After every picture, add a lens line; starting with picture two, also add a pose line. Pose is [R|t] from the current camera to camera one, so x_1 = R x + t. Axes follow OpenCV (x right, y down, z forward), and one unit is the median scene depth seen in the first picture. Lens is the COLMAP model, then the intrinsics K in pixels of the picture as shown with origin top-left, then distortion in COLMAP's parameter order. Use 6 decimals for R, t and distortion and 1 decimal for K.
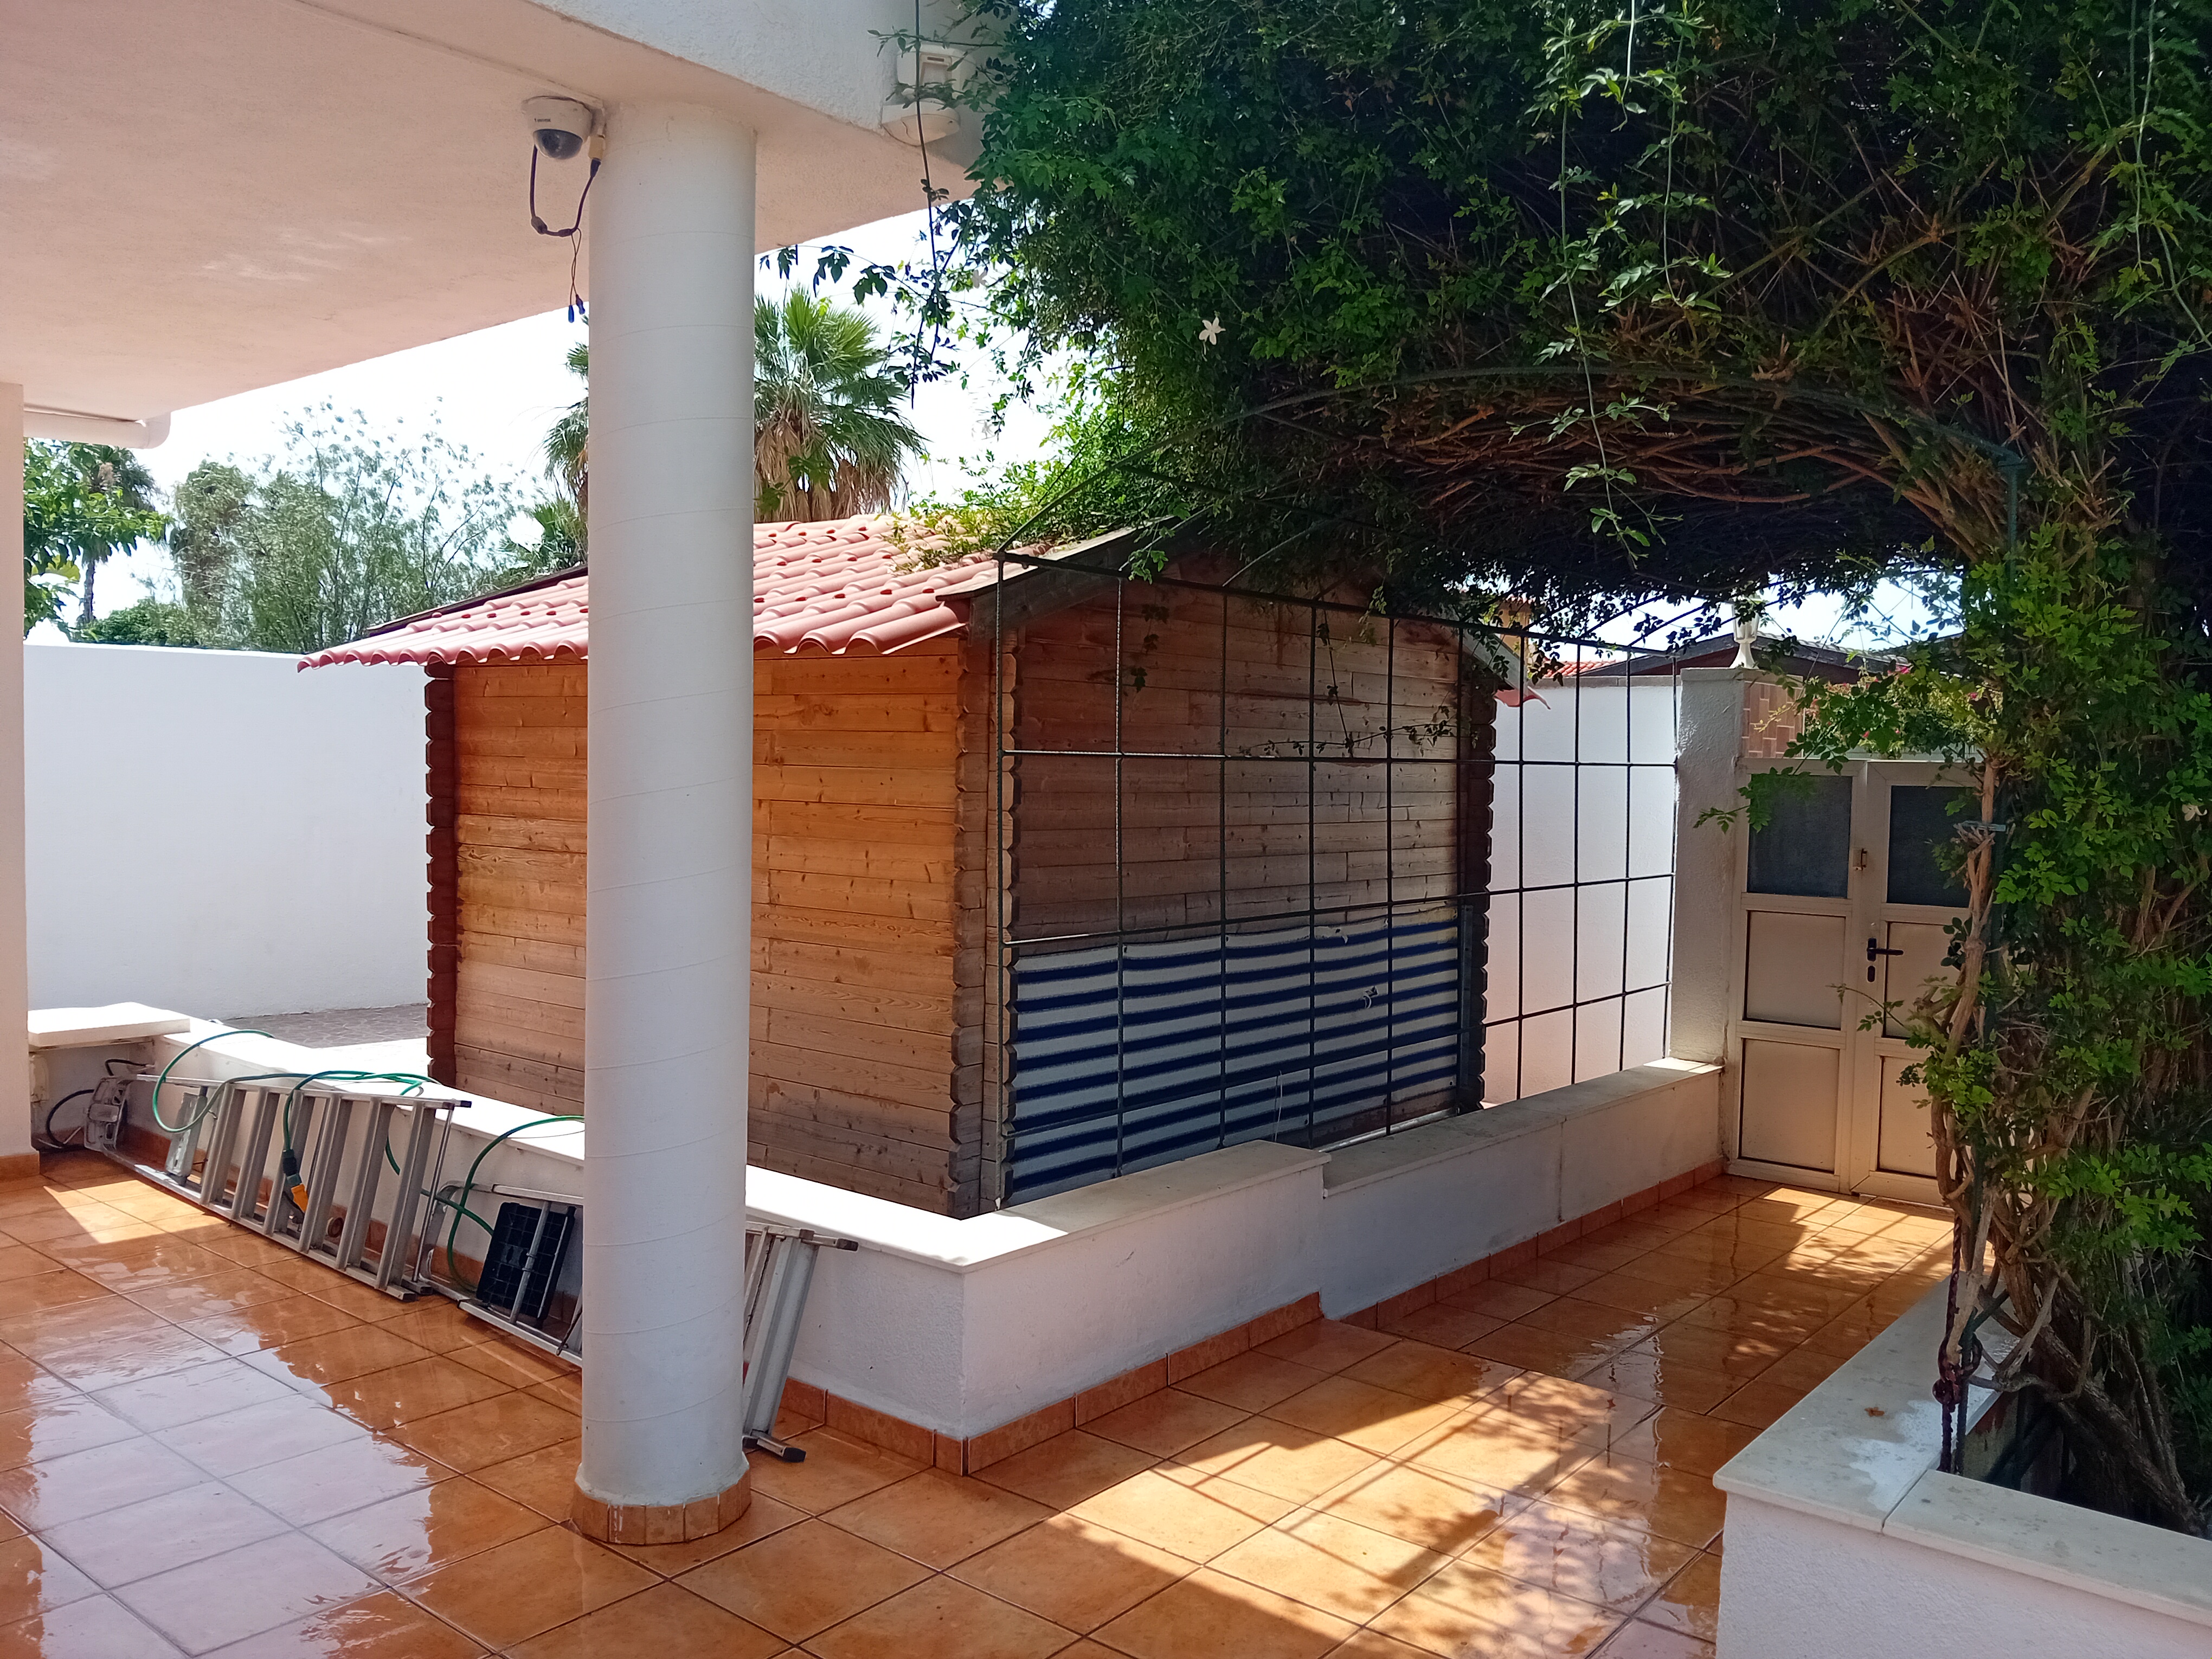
lens RADIAL K [[1738.7, 0, 1106.8], [0, 1738.7, 831.1], [0, 0, 1]] dist [0.009094, -0.024755]
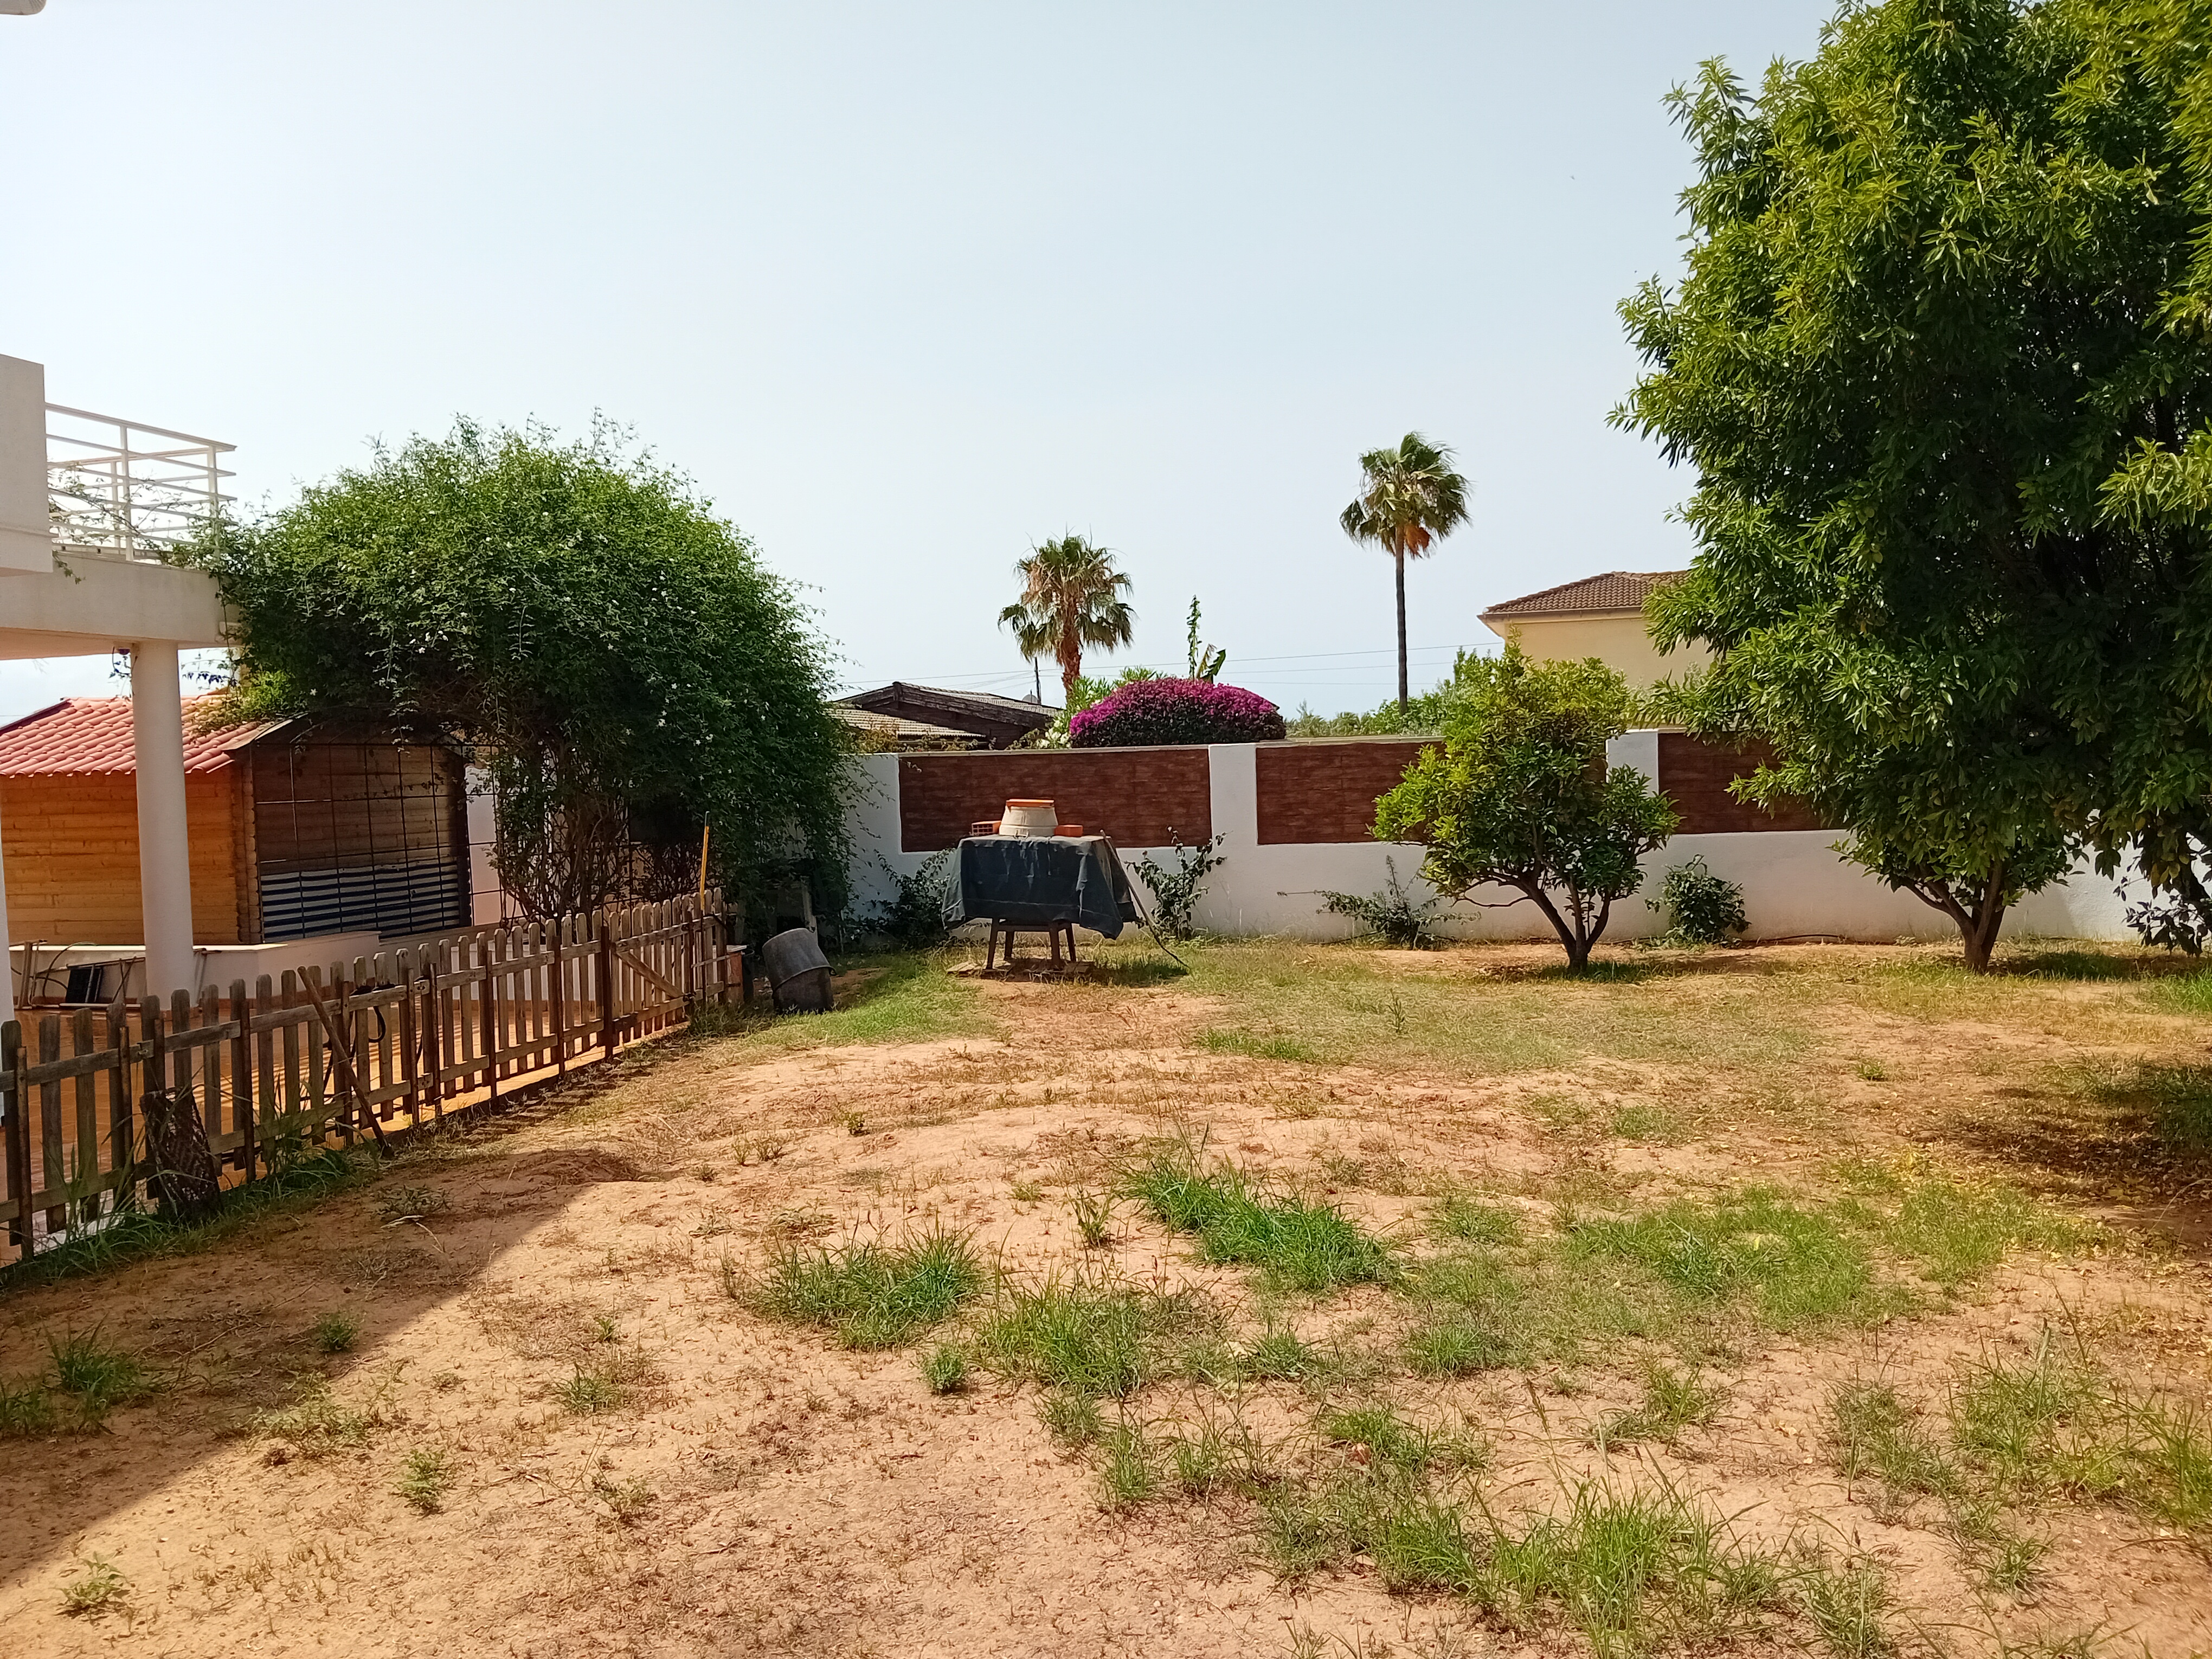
lens RADIAL K [[1738.7, 0, 1110.5], [0, 1738.7, 838.6], [0, 0, 1]] dist [0.009094, -0.024755]
pose [[0.888733, -0.067271, 0.453463, -0.100633], [0.068708, 0.997548, 0.013327, 0.069065], [-0.453248, 0.019313, 0.891175, -2.103043]]
